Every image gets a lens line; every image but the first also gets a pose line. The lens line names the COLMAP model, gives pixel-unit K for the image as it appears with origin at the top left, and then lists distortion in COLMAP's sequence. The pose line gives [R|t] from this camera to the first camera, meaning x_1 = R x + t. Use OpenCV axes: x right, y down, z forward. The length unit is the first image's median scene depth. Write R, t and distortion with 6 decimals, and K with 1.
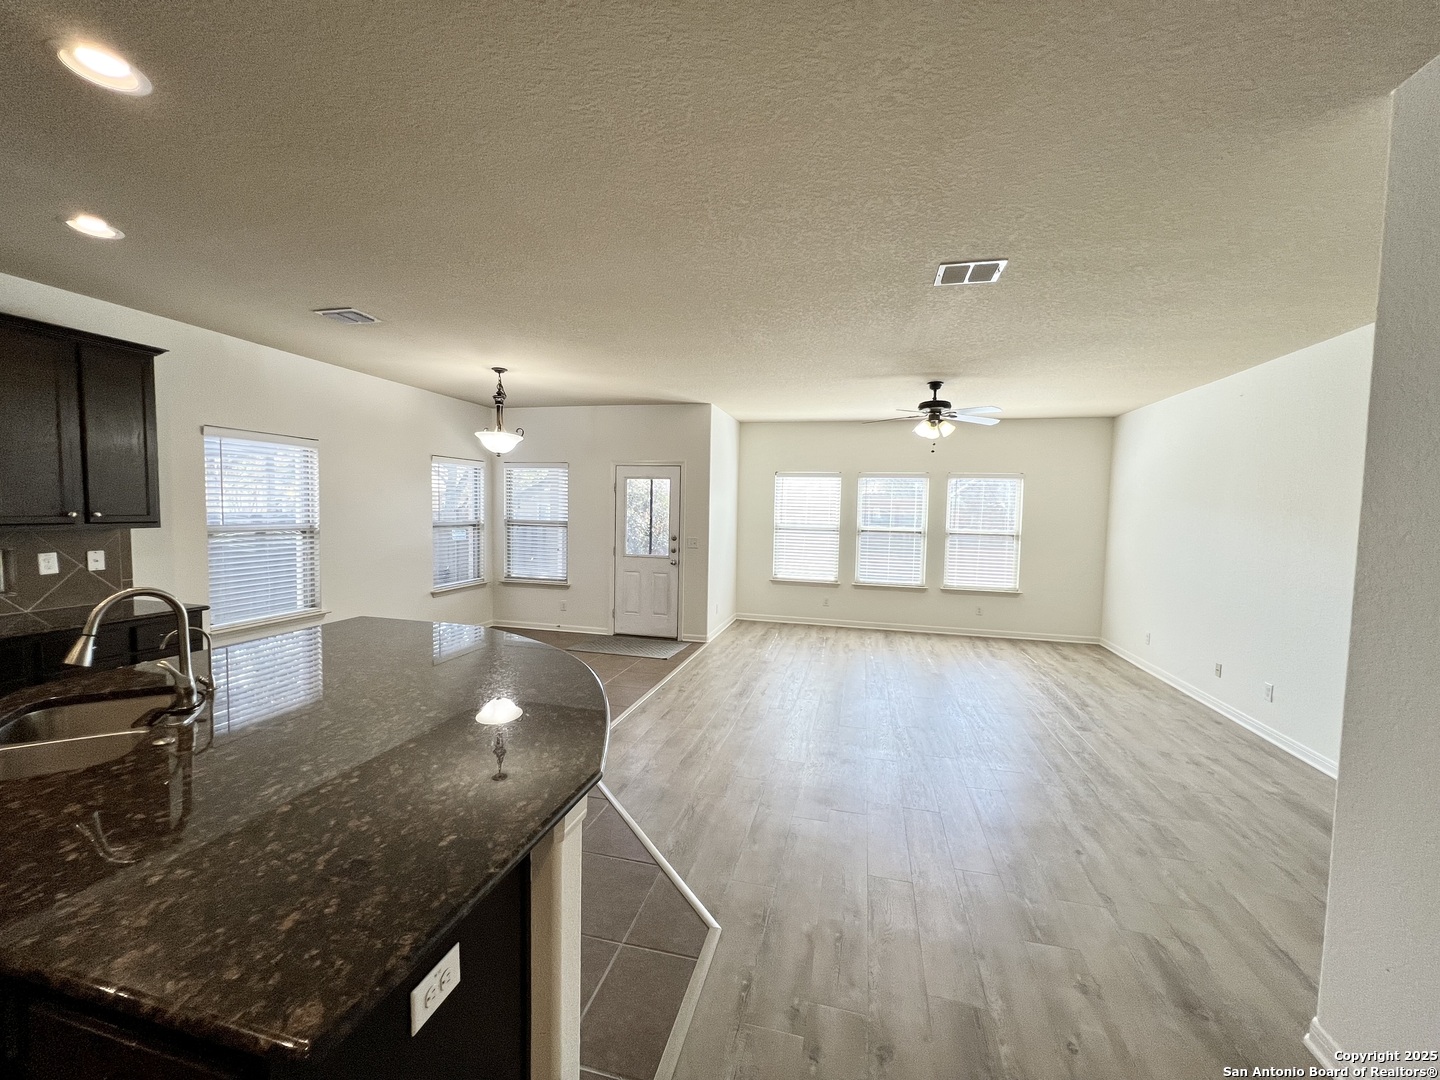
lens RADIAL K [[575.7, 0, 721.1], [0, 575.7, 542.6], [0, 0, 1]] dist [-0.002470, 0.000382]
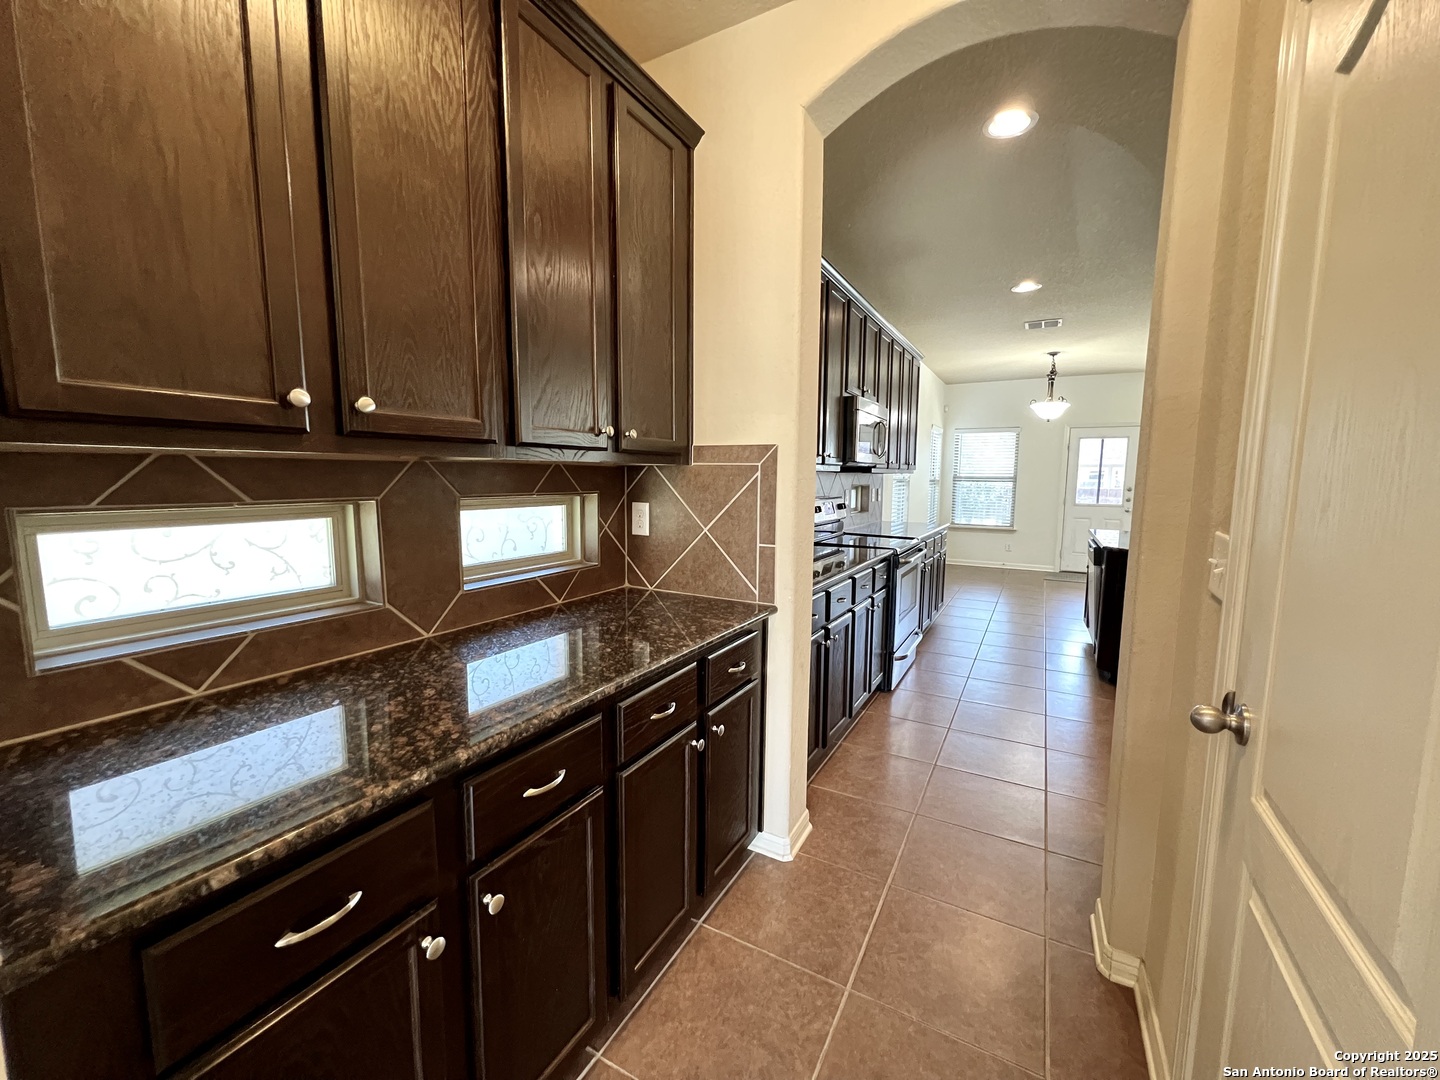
lens RADIAL K [[575.7, 0, 721.1], [0, 575.7, 542.6], [0, 0, 1]] dist [-0.002470, 0.000382]
pose [[0.964281, 0.016173, -0.264386, -0.594964], [-0.002939, 0.998726, 0.050375, 0.045888], [0.264864, -0.047799, 0.963100, -0.356086]]
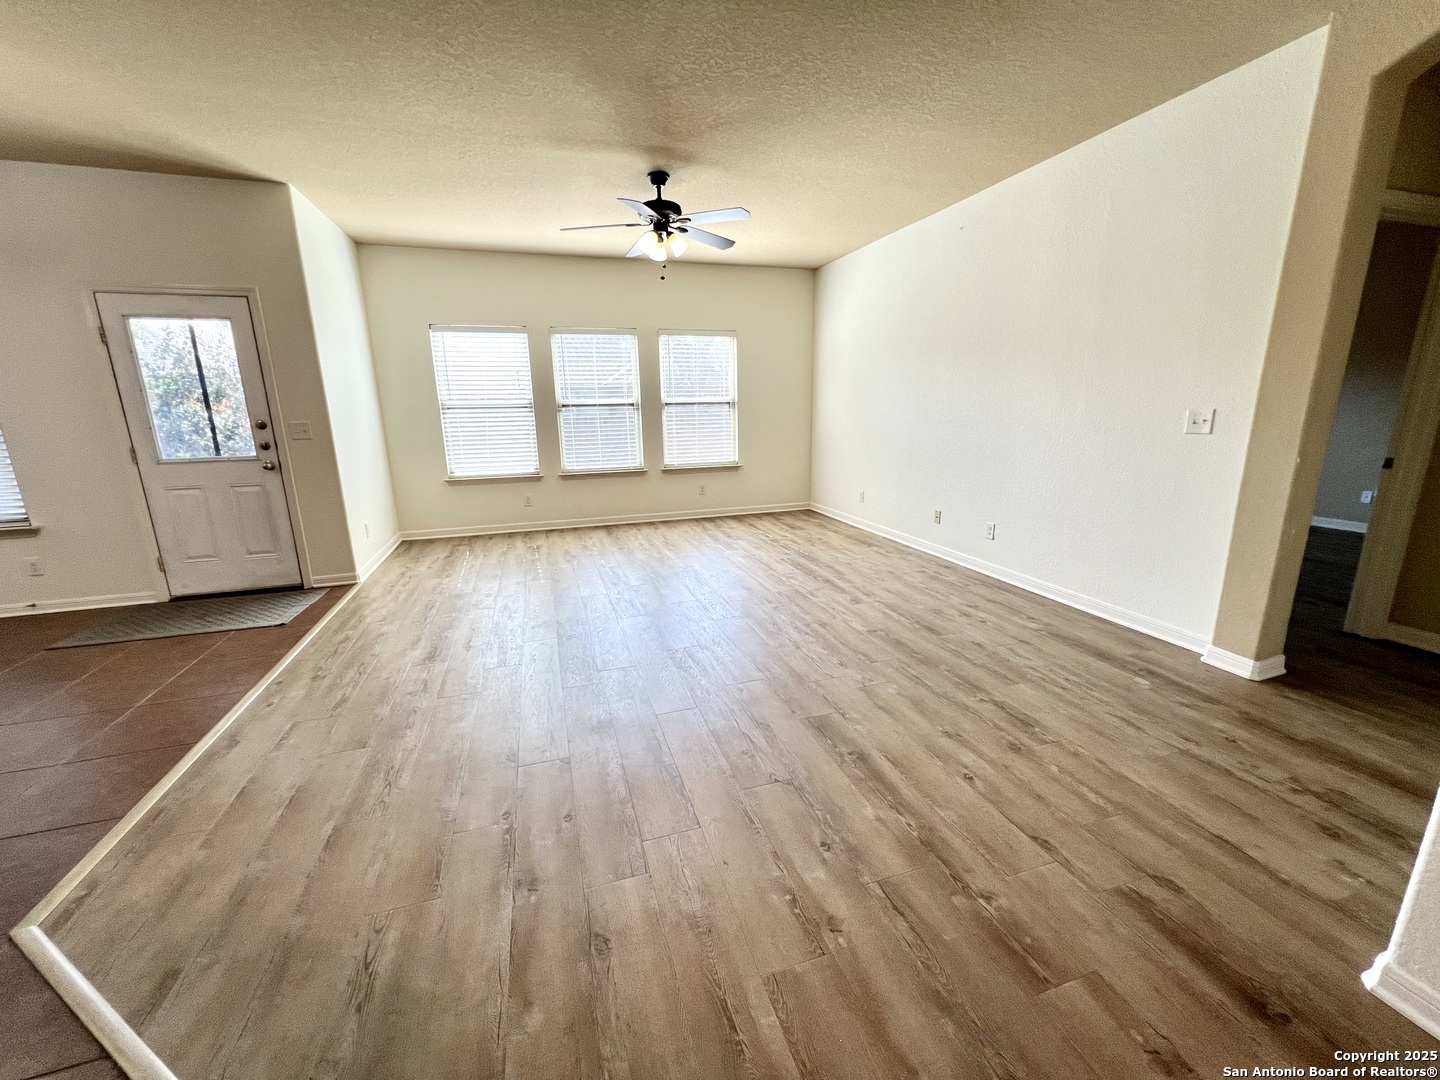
lens RADIAL K [[575.7, 0, 721.1], [0, 575.7, 542.6], [0, 0, 1]] dist [-0.002470, 0.000382]
pose [[0.850888, -0.158731, 0.500794, 0.006900], [0.067337, 0.978352, 0.195687, 0.028502], [-0.521014, -0.132785, 0.843156, 0.241927]]
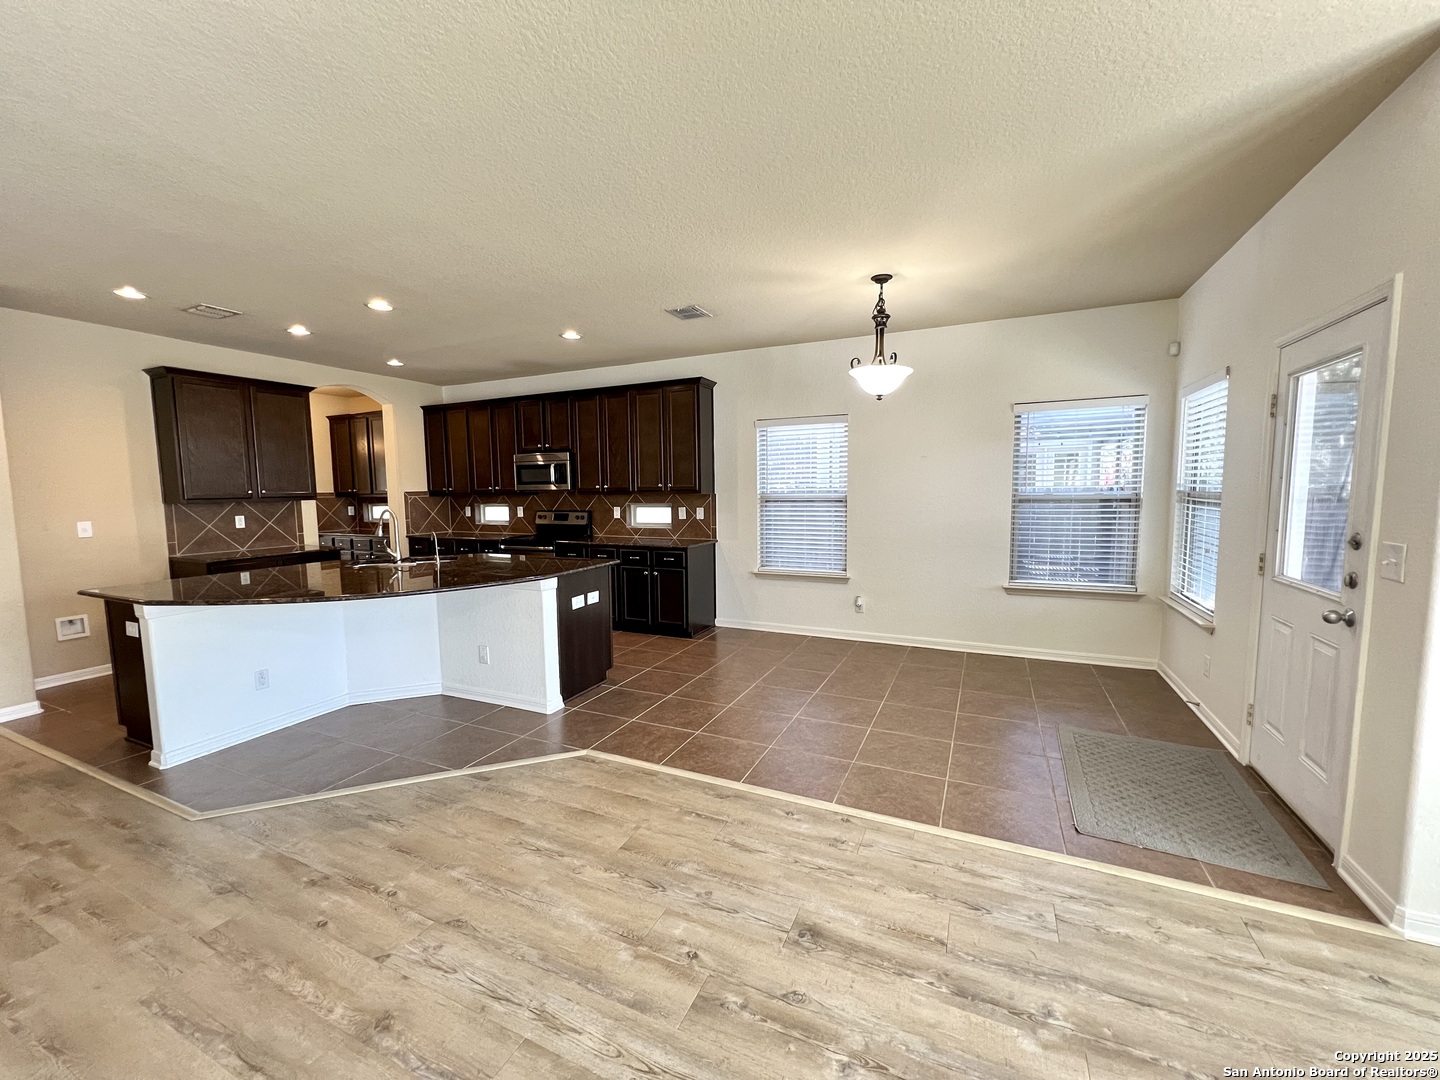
lens RADIAL K [[575.7, 0, 721.1], [0, 575.7, 542.6], [0, 0, 1]] dist [-0.002470, 0.000382]
pose [[-0.191695, 0.073099, -0.978729, 0.303626], [-0.052502, 0.995031, 0.084600, -0.016236], [0.980049, 0.067603, -0.186904, 0.756780]]
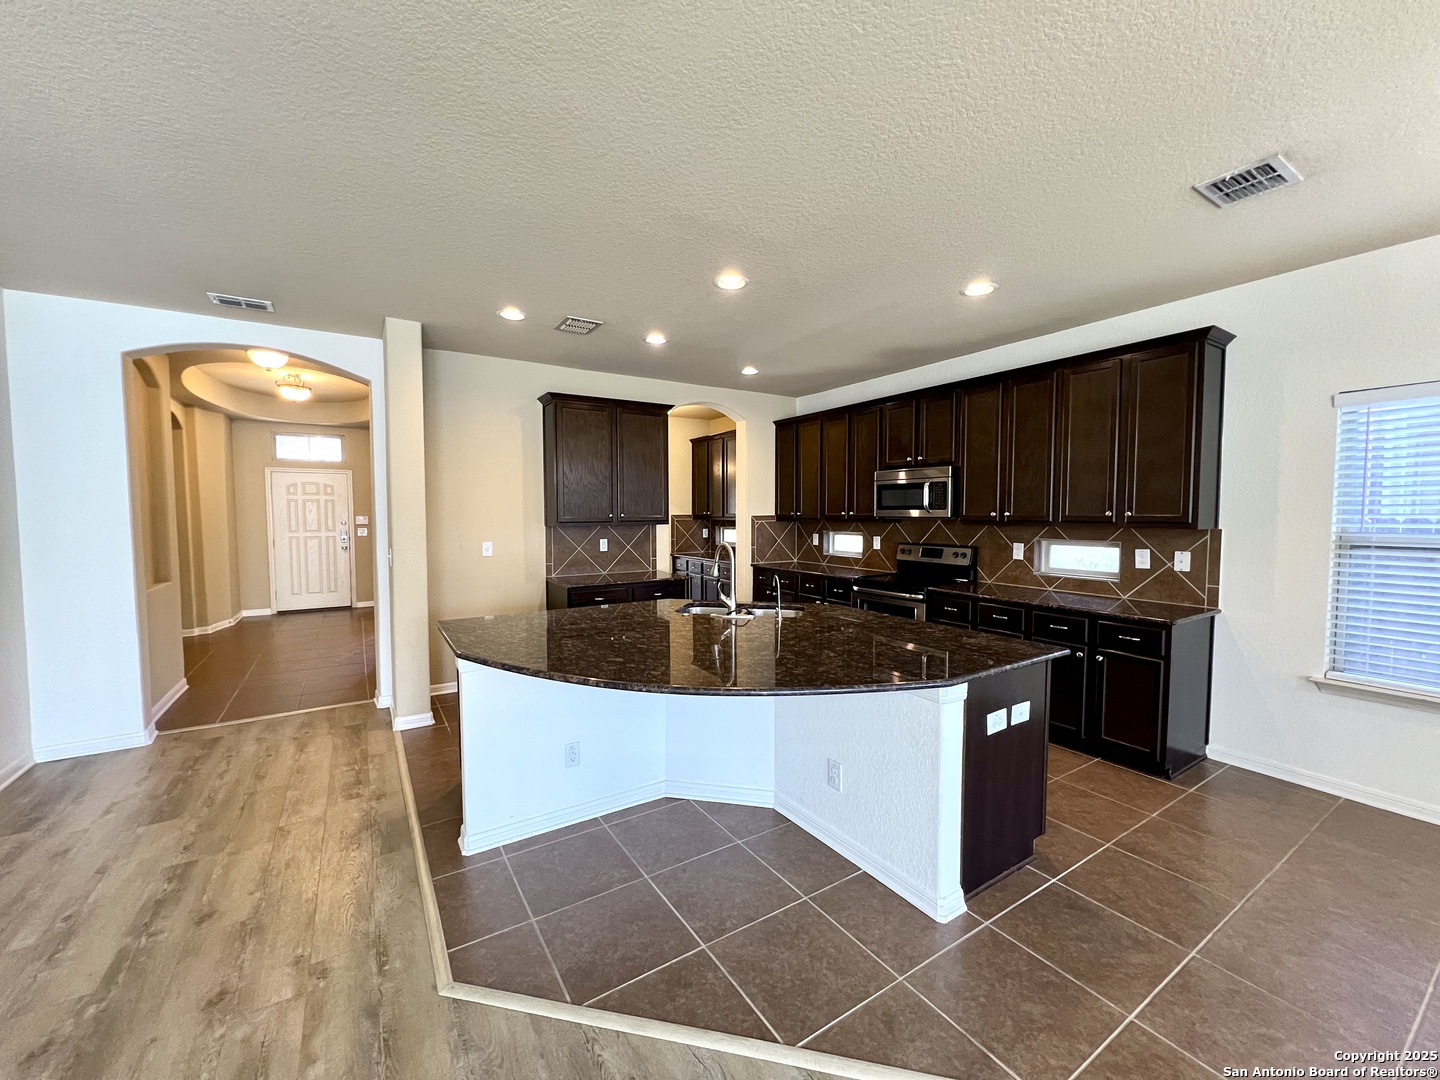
lens RADIAL K [[575.7, 0, 721.1], [0, 575.7, 542.6], [0, 0, 1]] dist [-0.002470, 0.000382]
pose [[-0.688819, 0.019620, -0.724668, 0.101807], [-0.057252, 0.995039, 0.081361, -0.020007], [0.722669, 0.097532, -0.684279, 0.603592]]
